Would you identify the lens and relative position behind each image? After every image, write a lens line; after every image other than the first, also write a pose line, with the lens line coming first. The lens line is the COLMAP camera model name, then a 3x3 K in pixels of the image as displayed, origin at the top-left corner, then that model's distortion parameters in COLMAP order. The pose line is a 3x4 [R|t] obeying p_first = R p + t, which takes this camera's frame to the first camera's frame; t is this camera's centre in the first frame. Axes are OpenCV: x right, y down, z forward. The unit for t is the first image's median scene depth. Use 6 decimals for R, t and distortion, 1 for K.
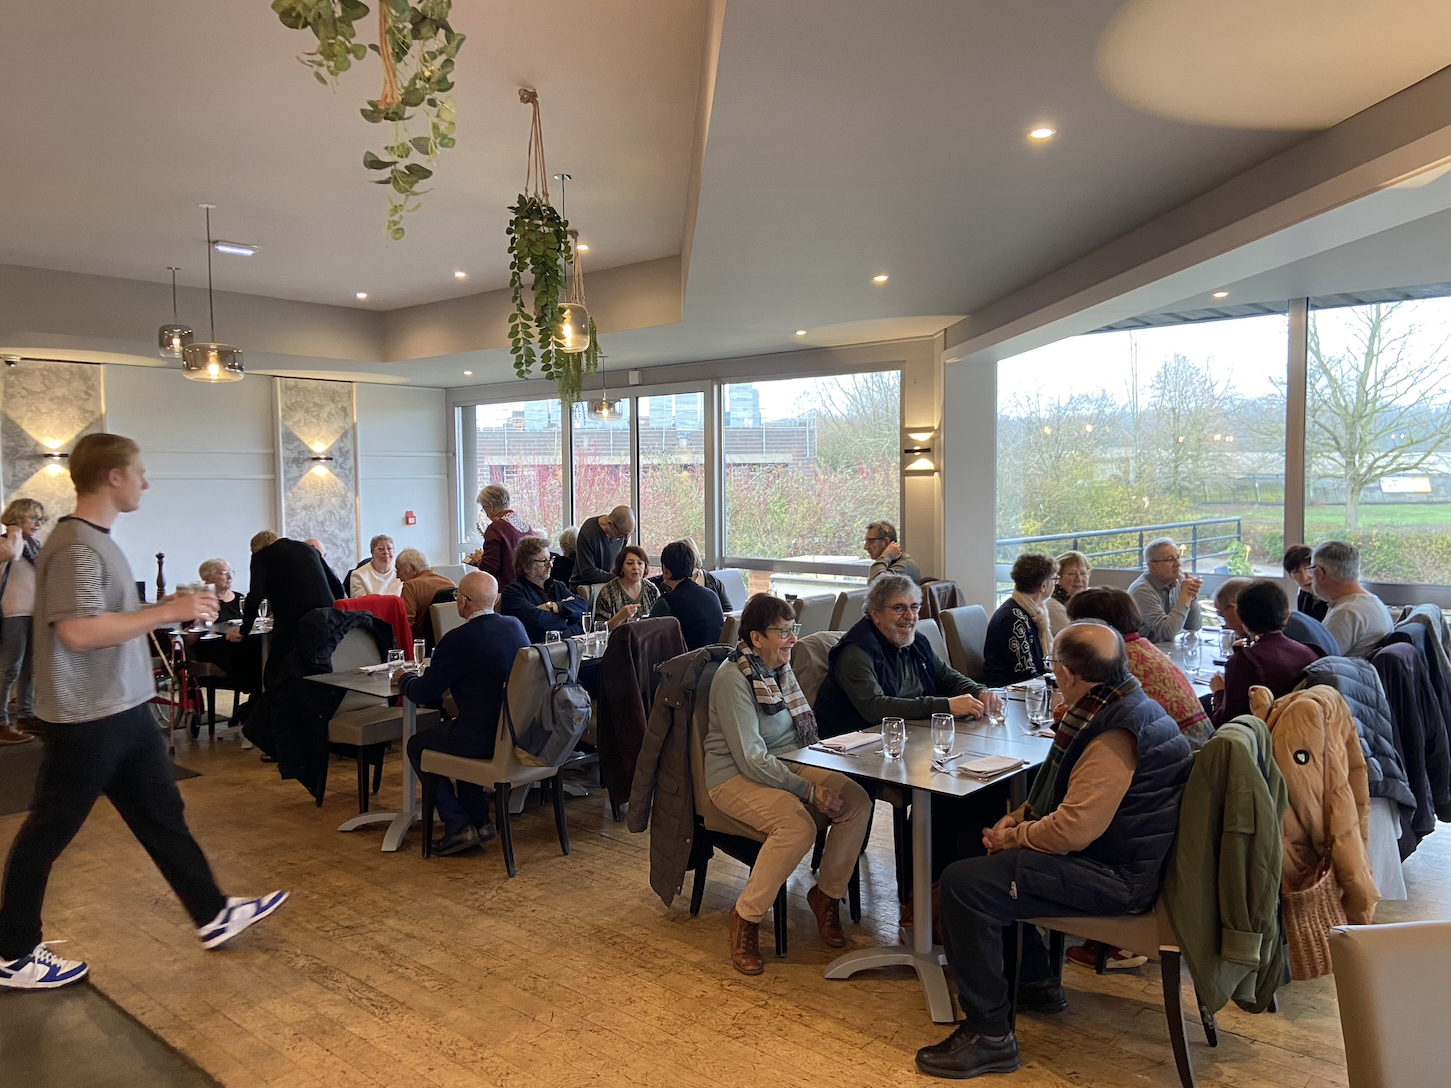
lens RADIAL K [[1113.9, 0, 725.5], [0, 1113.9, 544.0], [0, 0, 1]] dist [0.004336, 0.000292]
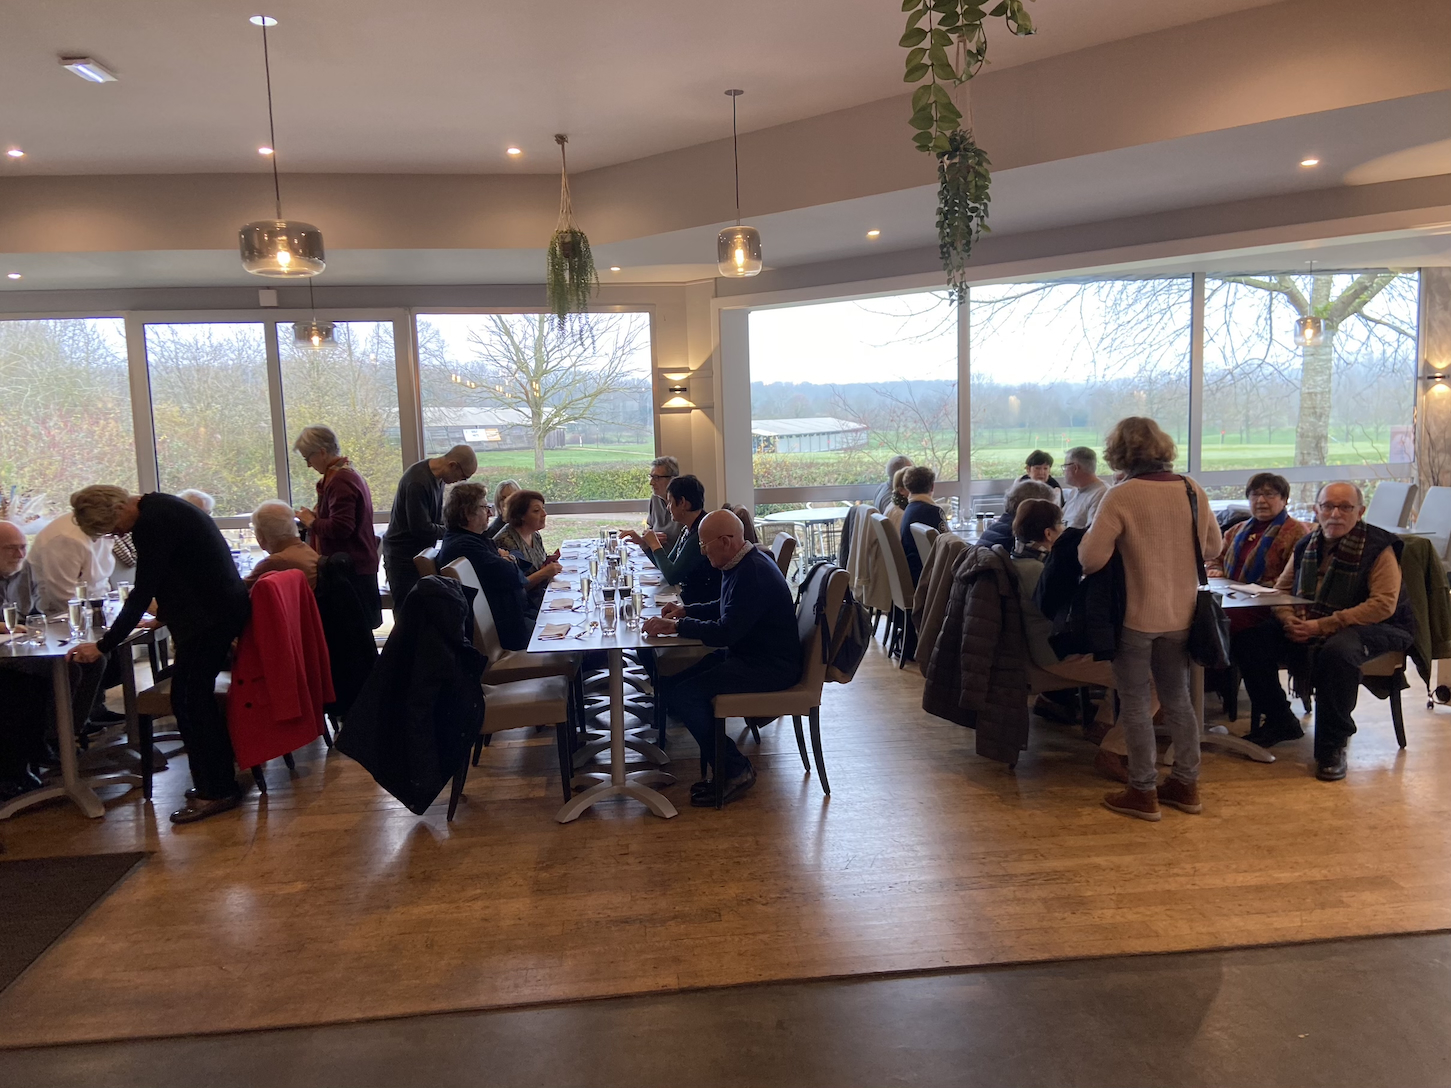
lens RADIAL K [[1106.0, 0, 725.6], [0, 1106.0, 578.2], [0, 0, 1]] dist [0.059197, -0.000840]
pose [[0.674188, -0.114148, 0.729685, -0.604711], [0.063834, 0.993293, 0.096406, -0.002390], [-0.735796, -0.018417, 0.676953, 0.233128]]
